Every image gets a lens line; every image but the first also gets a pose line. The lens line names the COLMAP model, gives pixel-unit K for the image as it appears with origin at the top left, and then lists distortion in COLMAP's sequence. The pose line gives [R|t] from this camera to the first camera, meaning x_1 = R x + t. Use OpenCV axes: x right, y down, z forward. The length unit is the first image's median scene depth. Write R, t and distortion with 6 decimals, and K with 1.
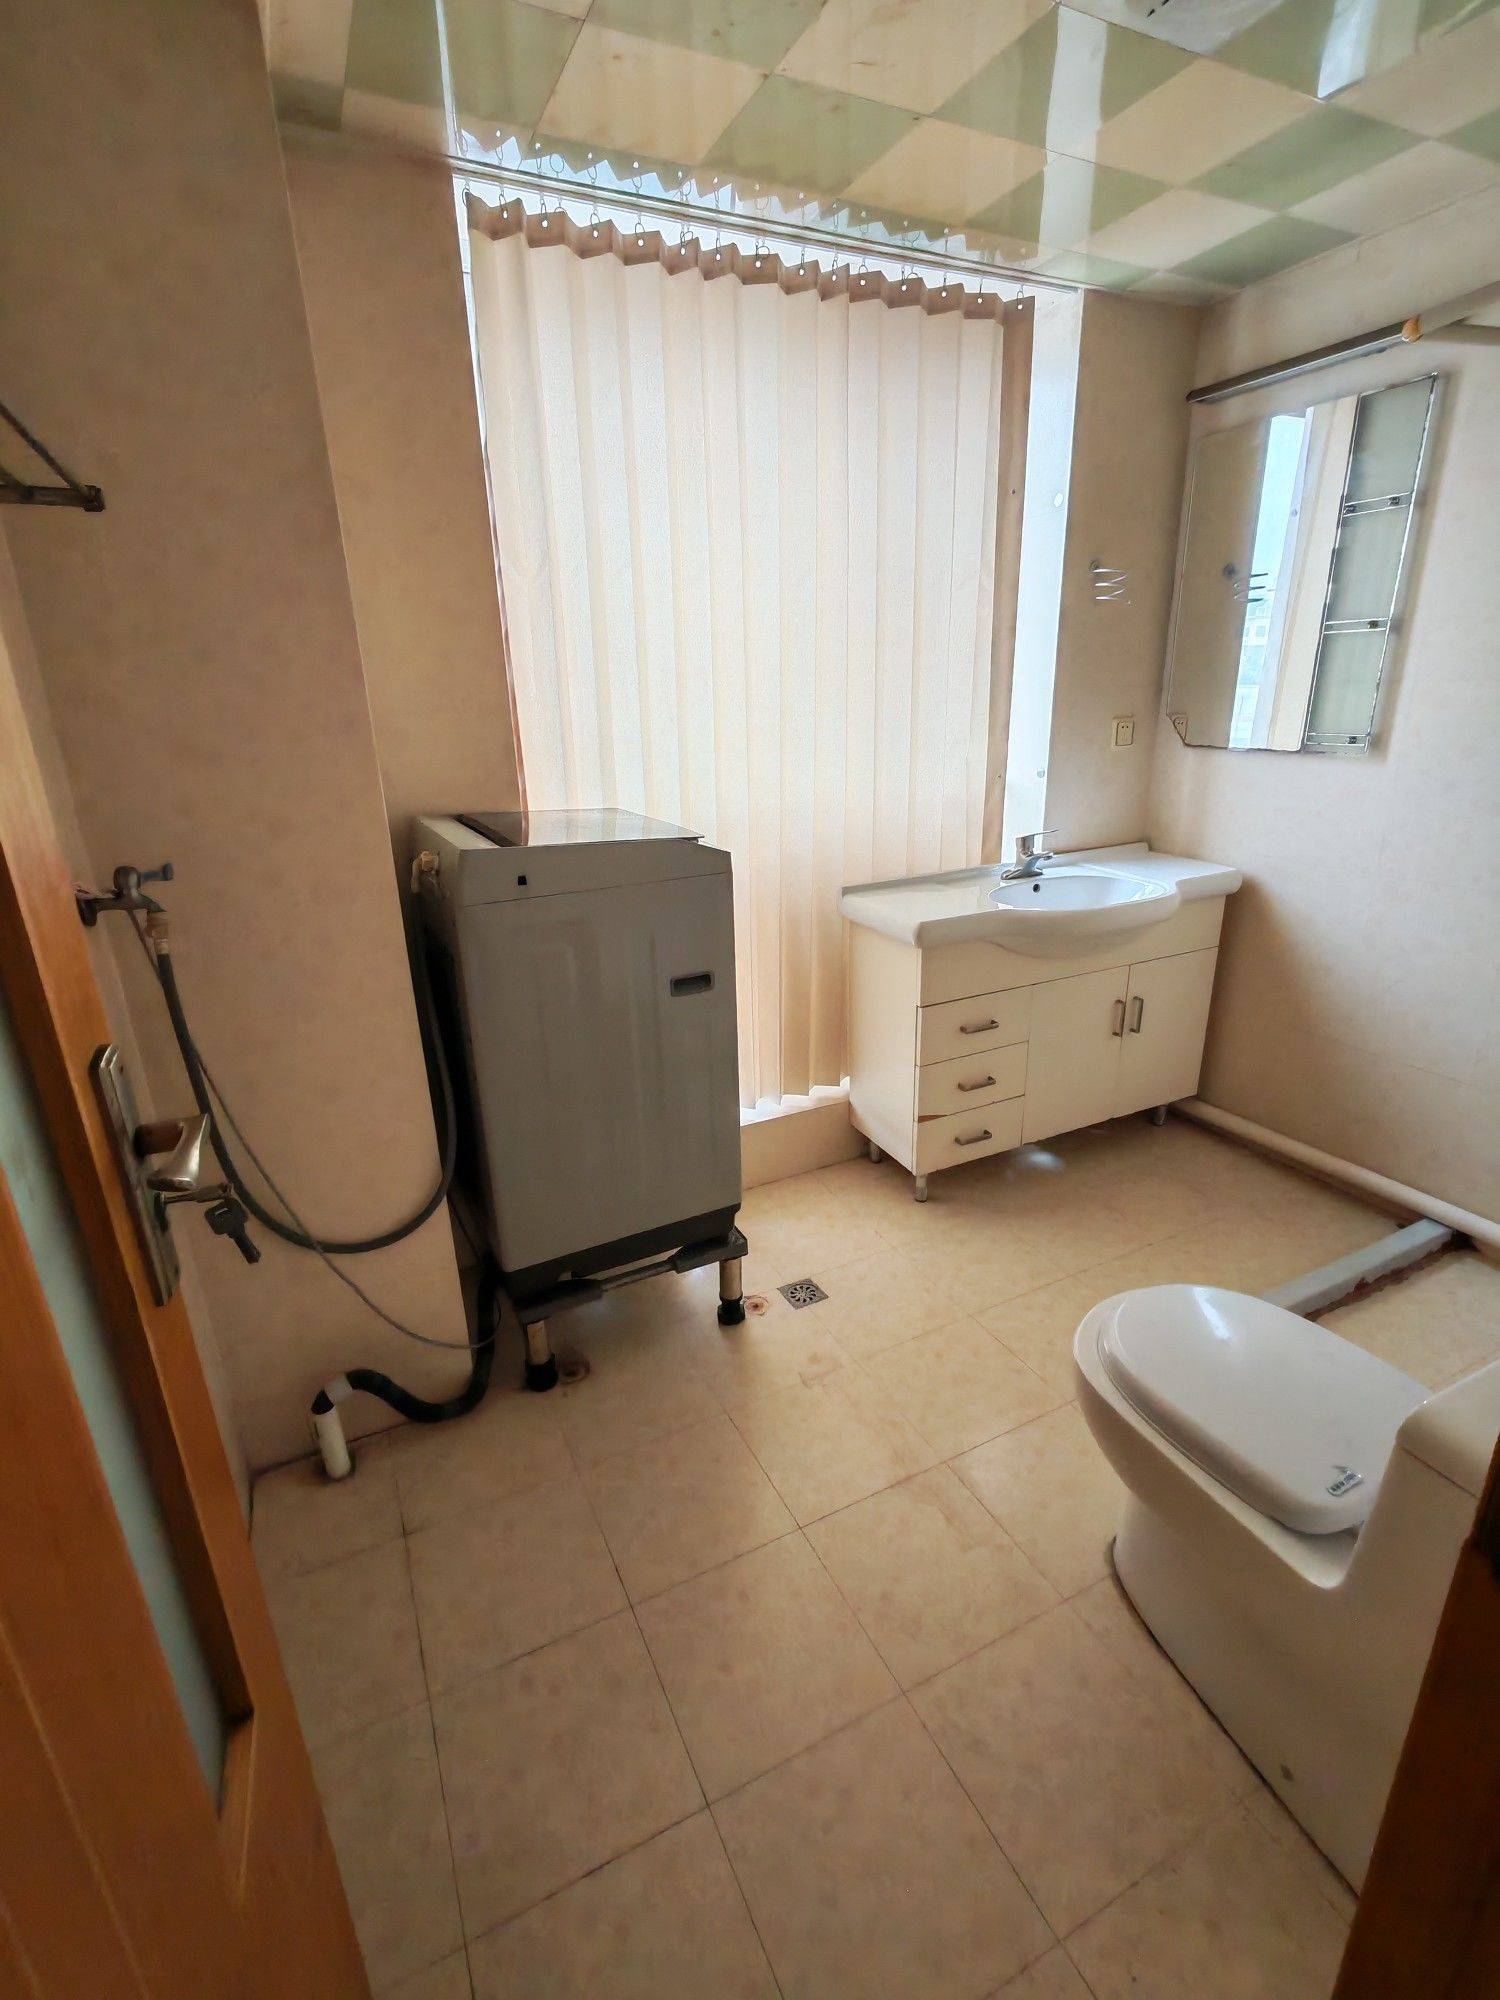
lens RADIAL K [[917.0, 0, 750.0], [0, 917.0, 1000.0], [0, 0, 1]] dist [-0.001673, -0.000152]
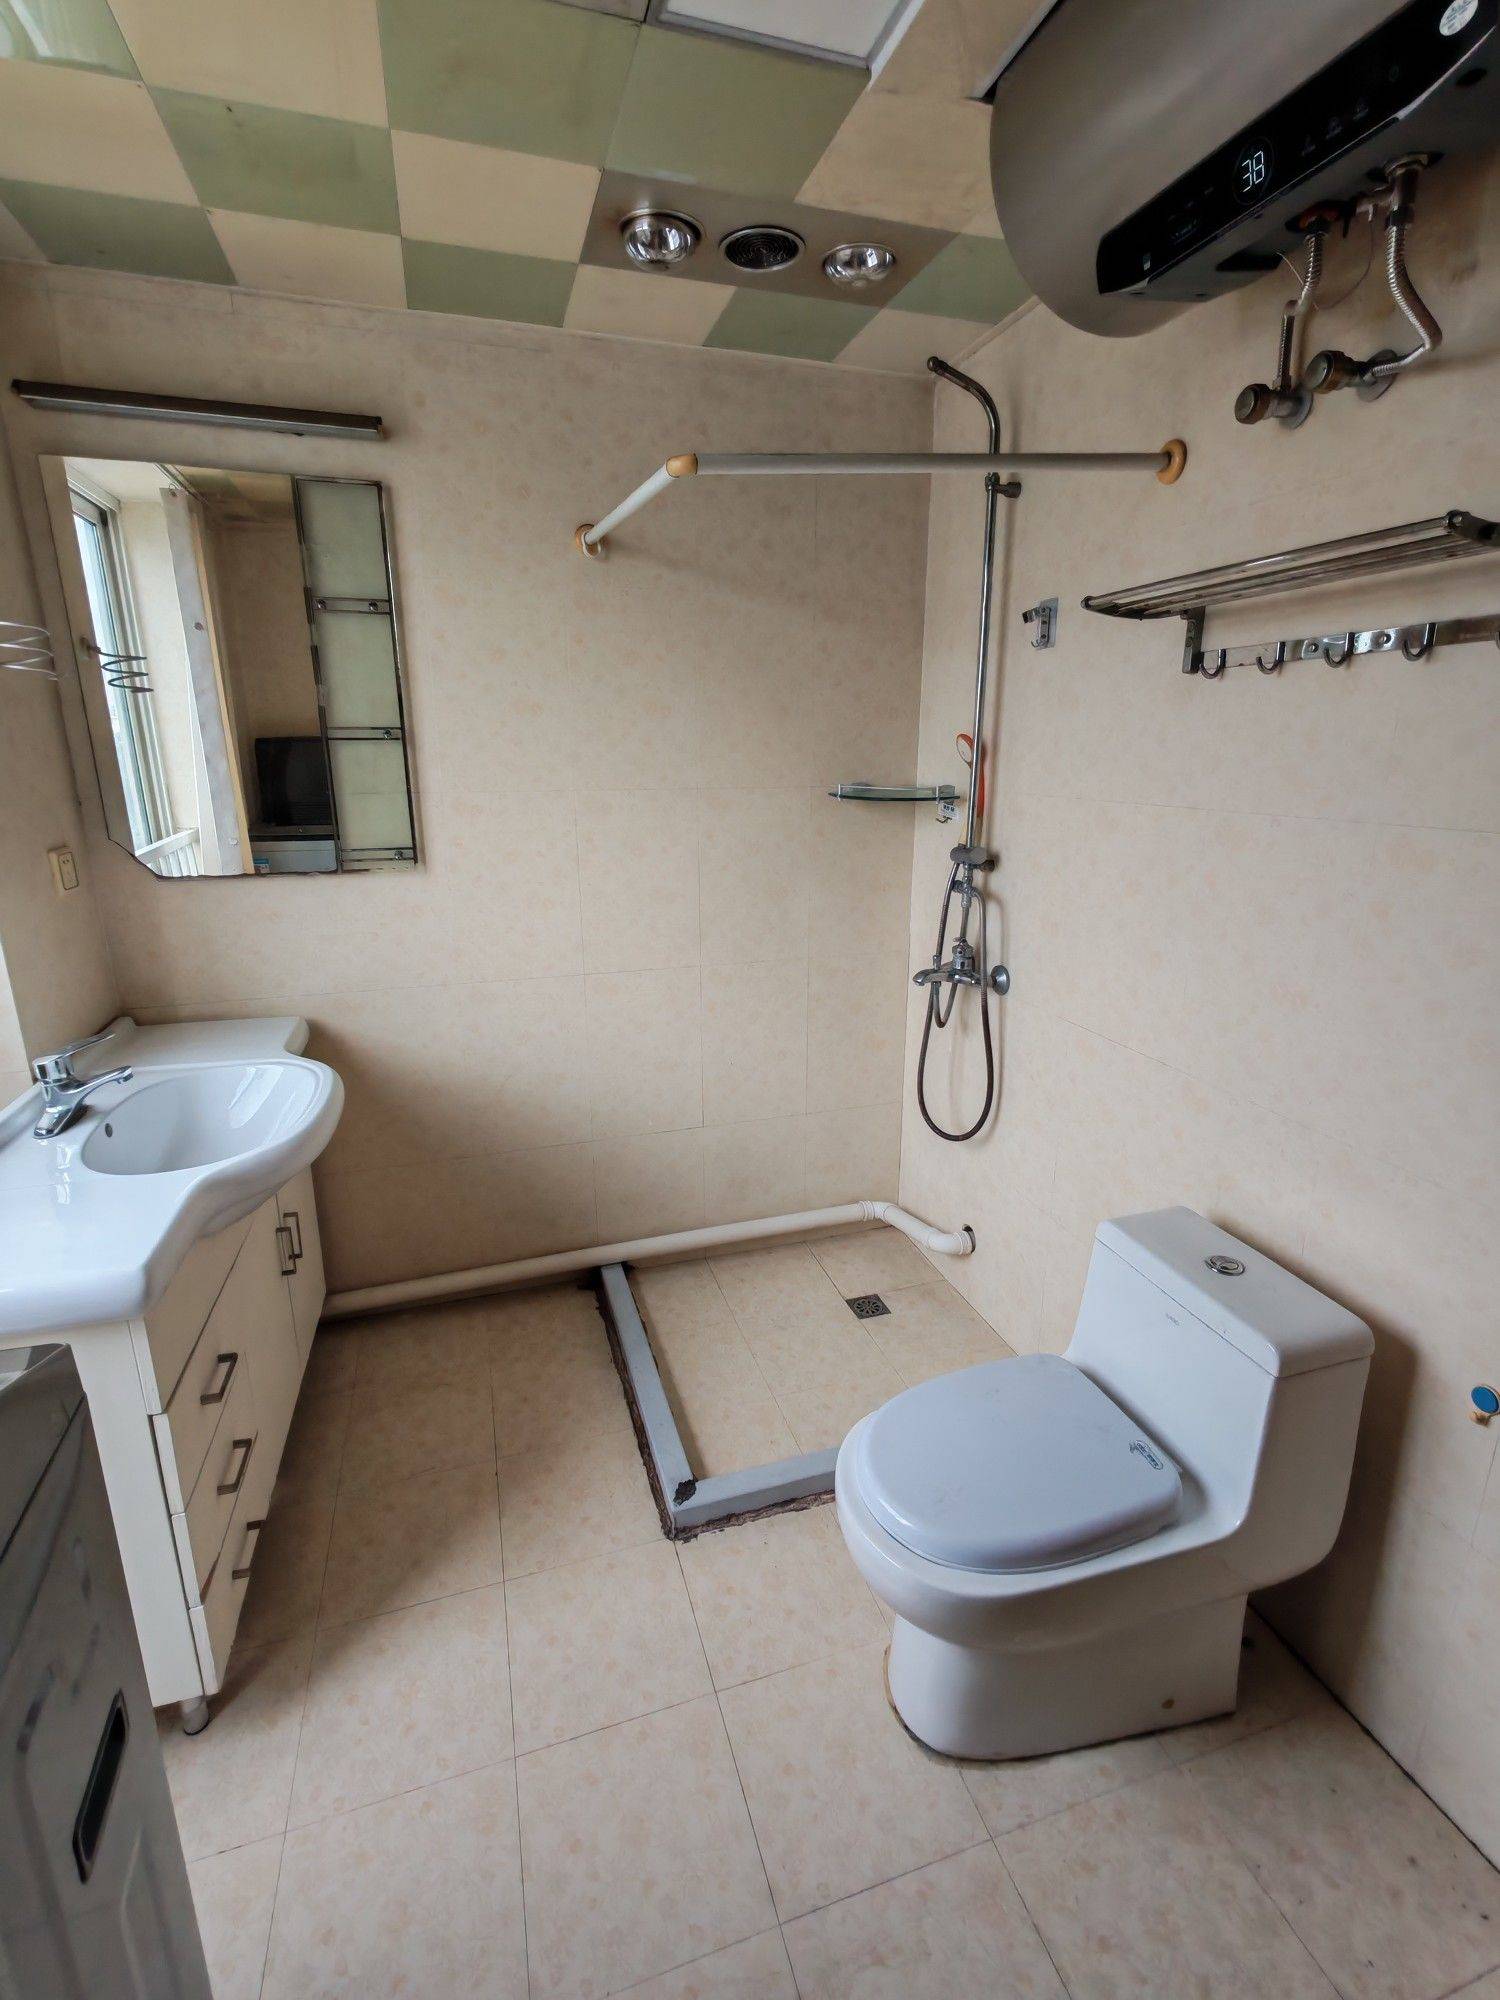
lens RADIAL K [[917.0, 0, 750.0], [0, 917.0, 1000.0], [0, 0, 1]] dist [-0.001673, -0.000152]
pose [[0.148947, -0.239271, 0.959460, -0.217798], [0.321205, 0.929375, 0.181905, -0.206602], [-0.935223, 0.281090, 0.215283, 0.521411]]
